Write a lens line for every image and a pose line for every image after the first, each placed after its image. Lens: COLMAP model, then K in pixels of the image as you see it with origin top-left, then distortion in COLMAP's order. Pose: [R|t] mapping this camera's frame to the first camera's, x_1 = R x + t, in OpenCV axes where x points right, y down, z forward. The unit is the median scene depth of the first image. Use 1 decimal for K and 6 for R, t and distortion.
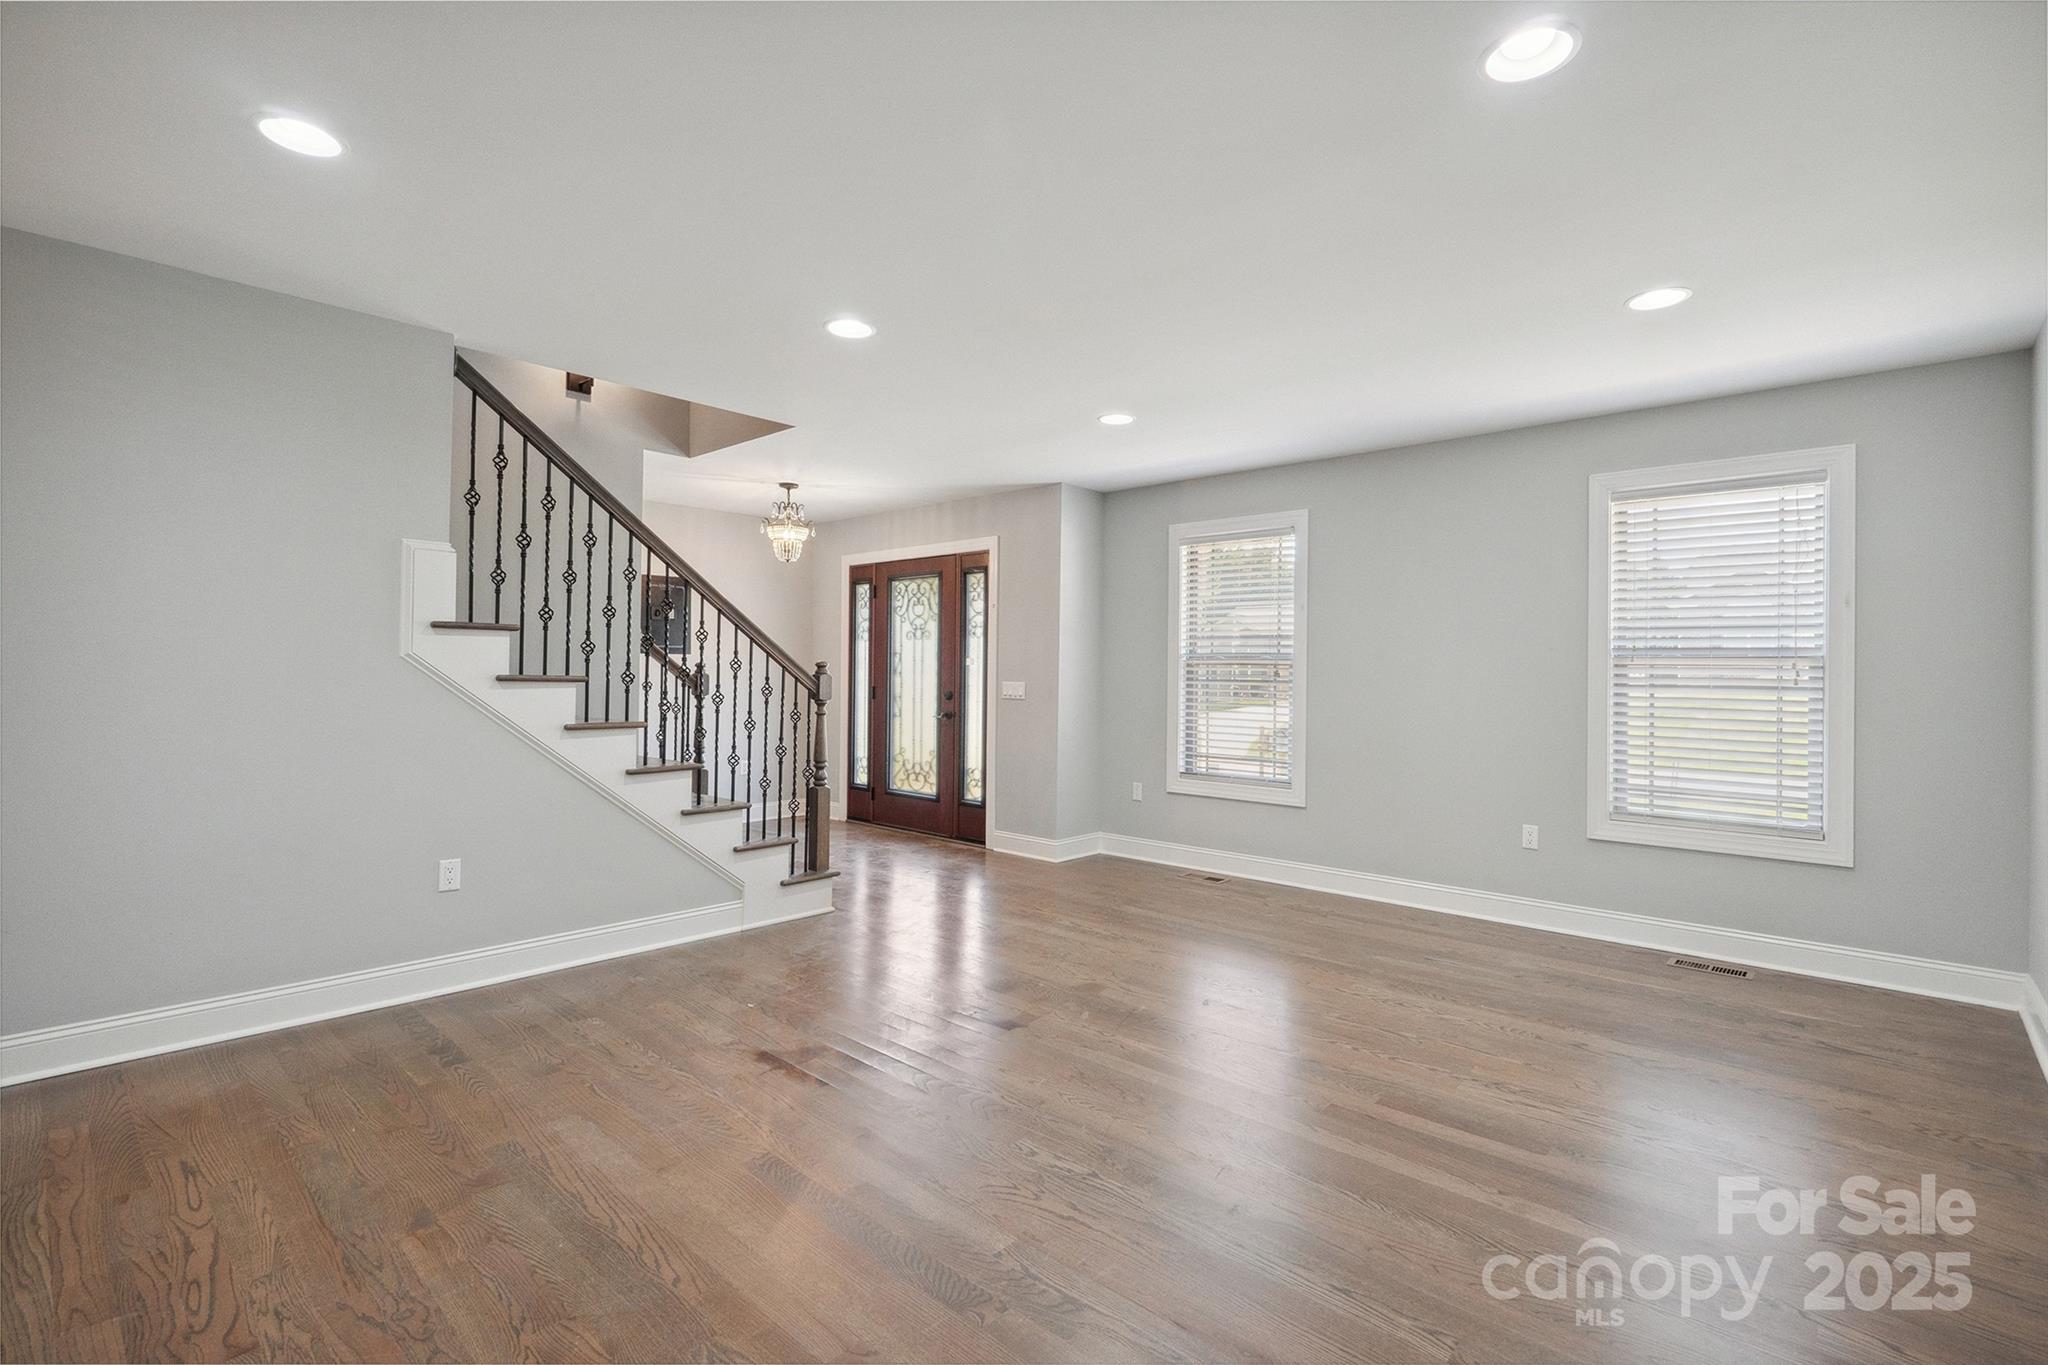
lens RADIAL K [[932.7, 0, 1020.4], [0, 932.7, 675.1], [0, 0, 1]] dist [0.001228, 0.000100]
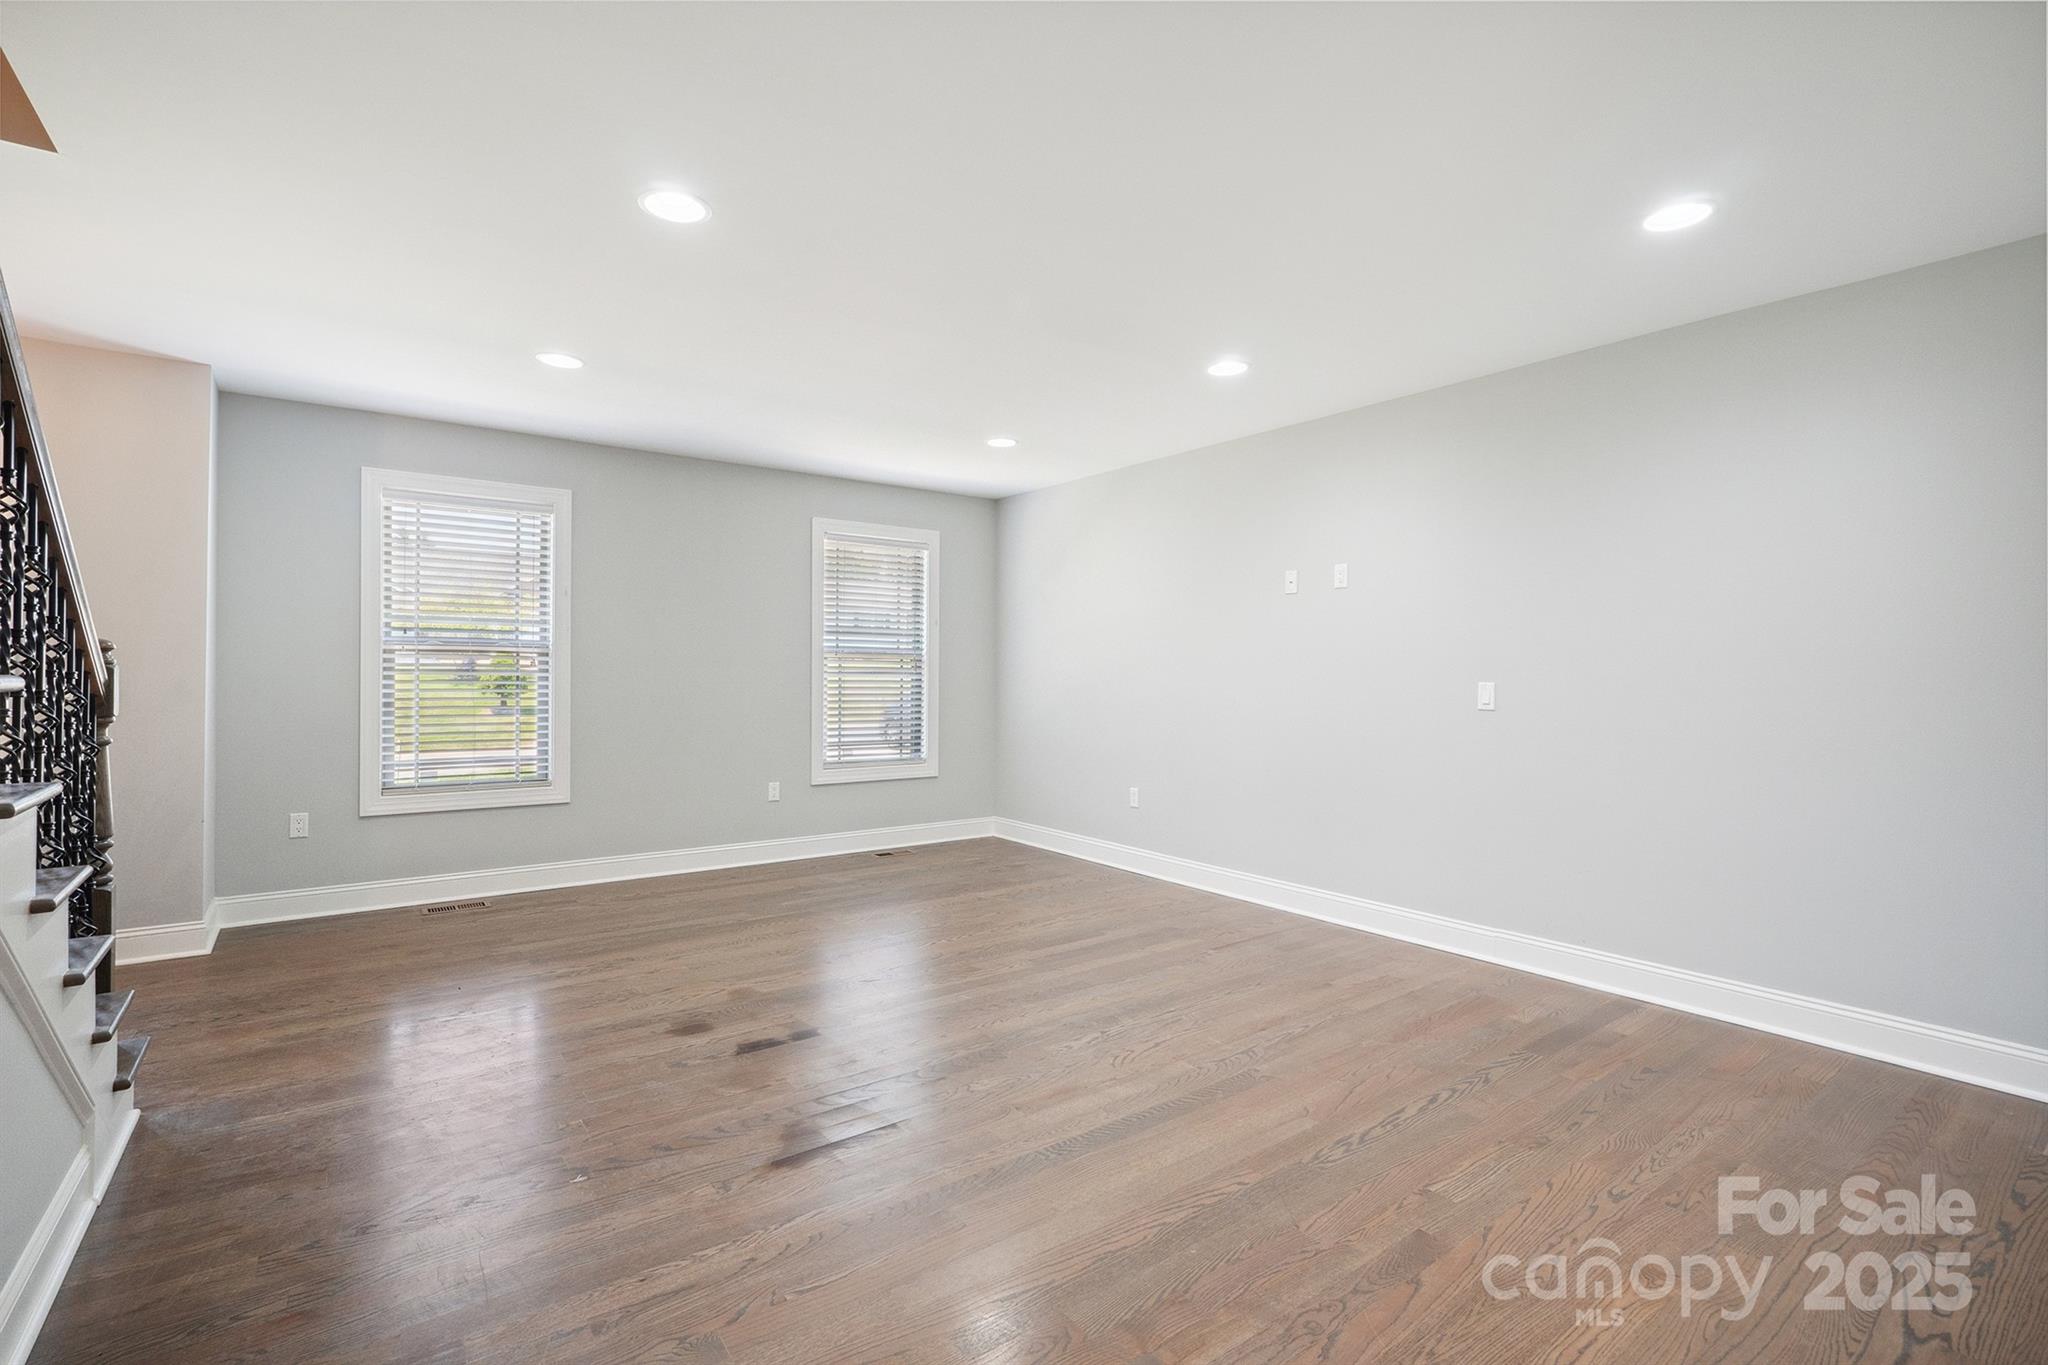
lens RADIAL K [[932.7, 0, 1020.4], [0, 932.7, 675.1], [0, 0, 1]] dist [0.001228, 0.000100]
pose [[0.190251, -0.015222, 0.981617, -0.791918], [-0.003885, 0.999860, 0.016258, -0.009321], [-0.981728, -0.006907, 0.190166, 0.527800]]
